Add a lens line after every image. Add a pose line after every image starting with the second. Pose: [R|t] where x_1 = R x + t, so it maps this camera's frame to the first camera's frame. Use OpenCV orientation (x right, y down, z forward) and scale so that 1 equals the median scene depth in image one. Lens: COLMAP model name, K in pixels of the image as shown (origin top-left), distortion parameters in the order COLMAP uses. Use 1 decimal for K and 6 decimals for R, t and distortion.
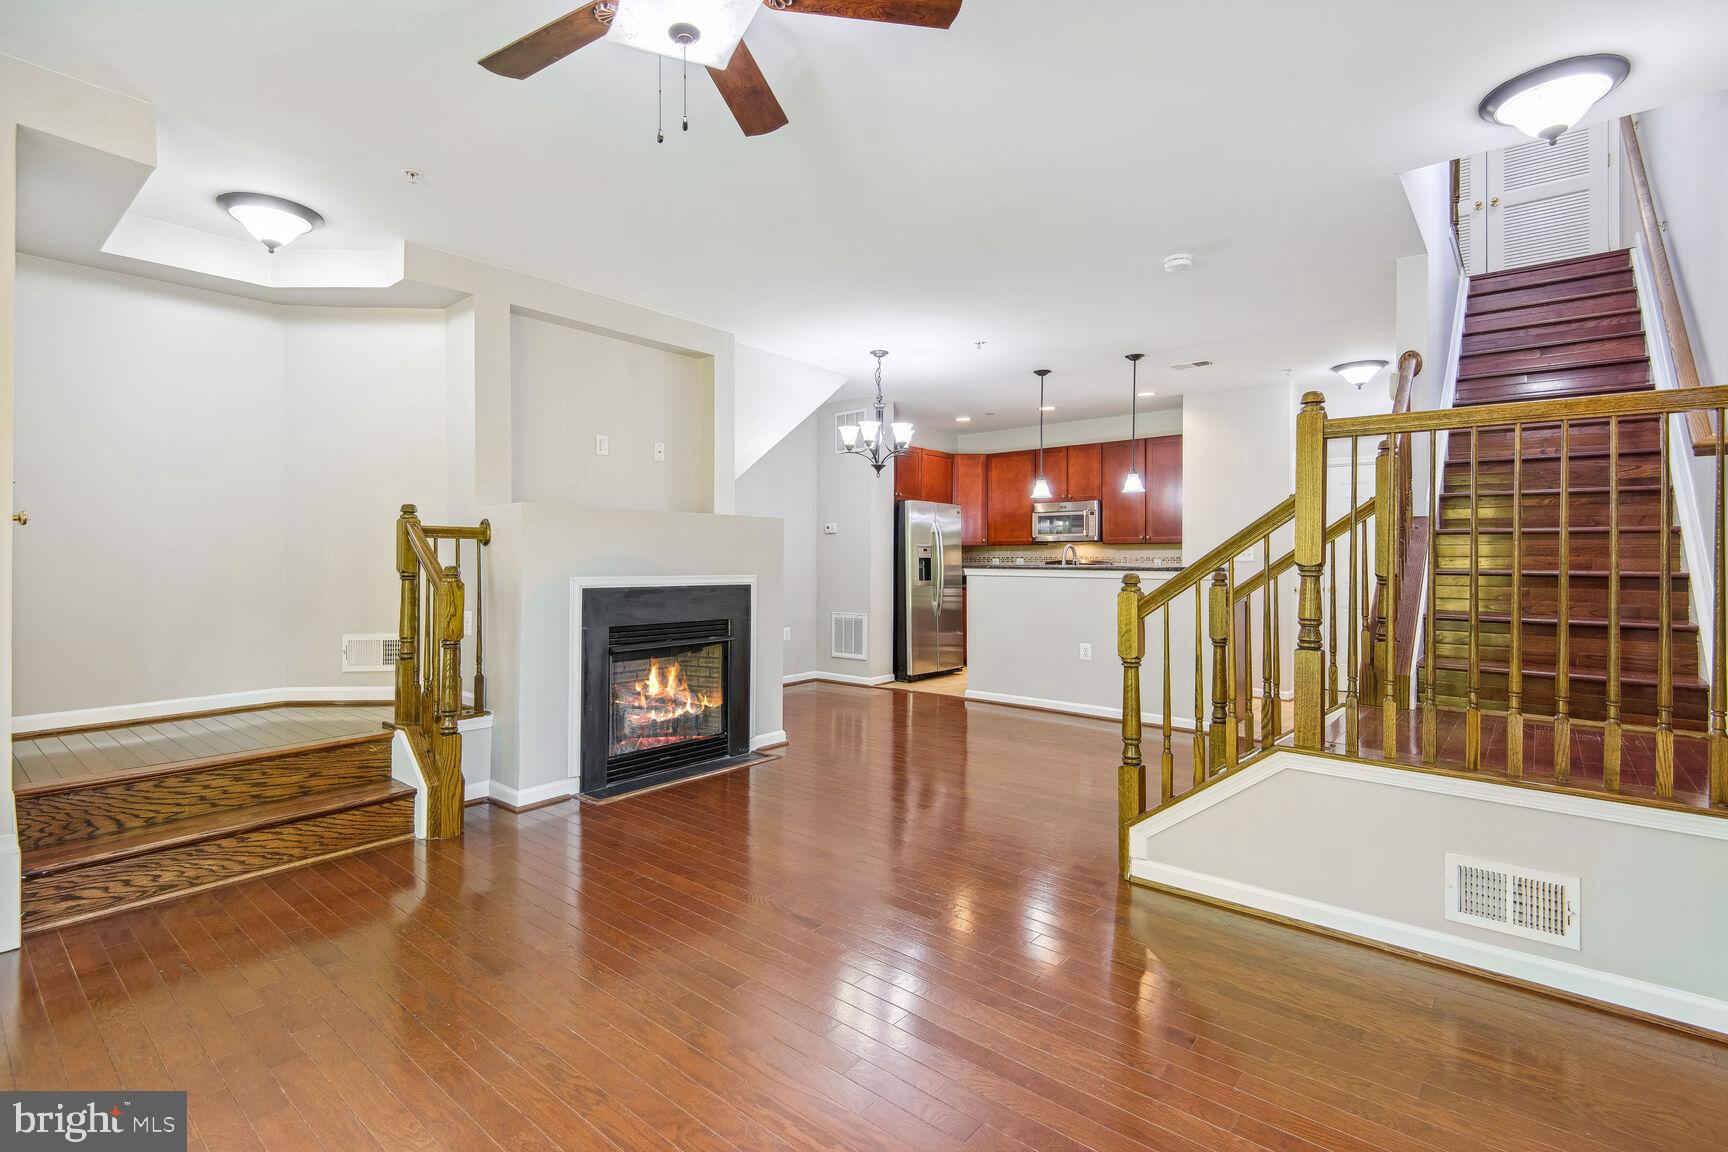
lens RADIAL K [[775.9, 0, 853.2], [0, 775.9, 571.3], [0, 0, 1]] dist [0.003302, -0.019731]
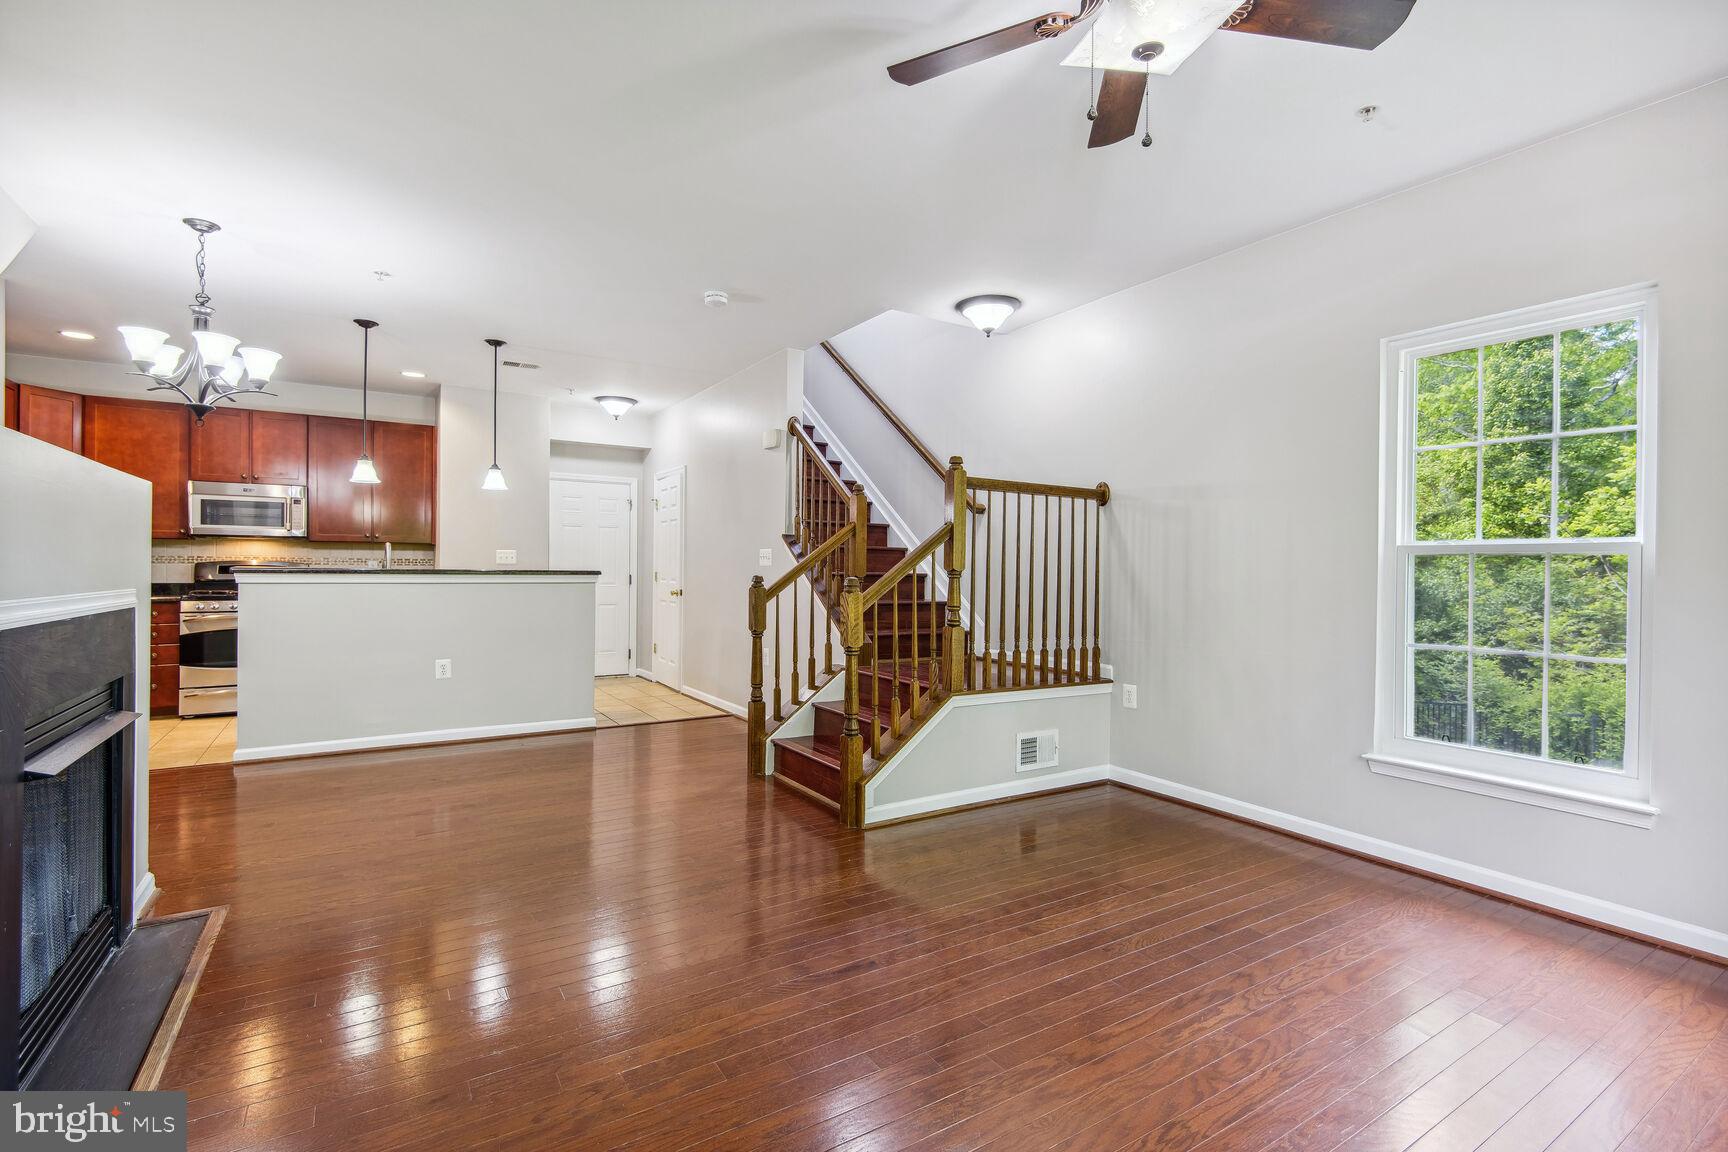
lens RADIAL K [[775.9, 0, 853.2], [0, 775.9, 571.3], [0, 0, 1]] dist [0.003302, -0.019731]
pose [[0.295275, -0.006058, 0.955393, -0.450187], [0.006955, 0.999967, 0.004191, -0.005430], [-0.955387, 0.005407, 0.295308, 0.367837]]
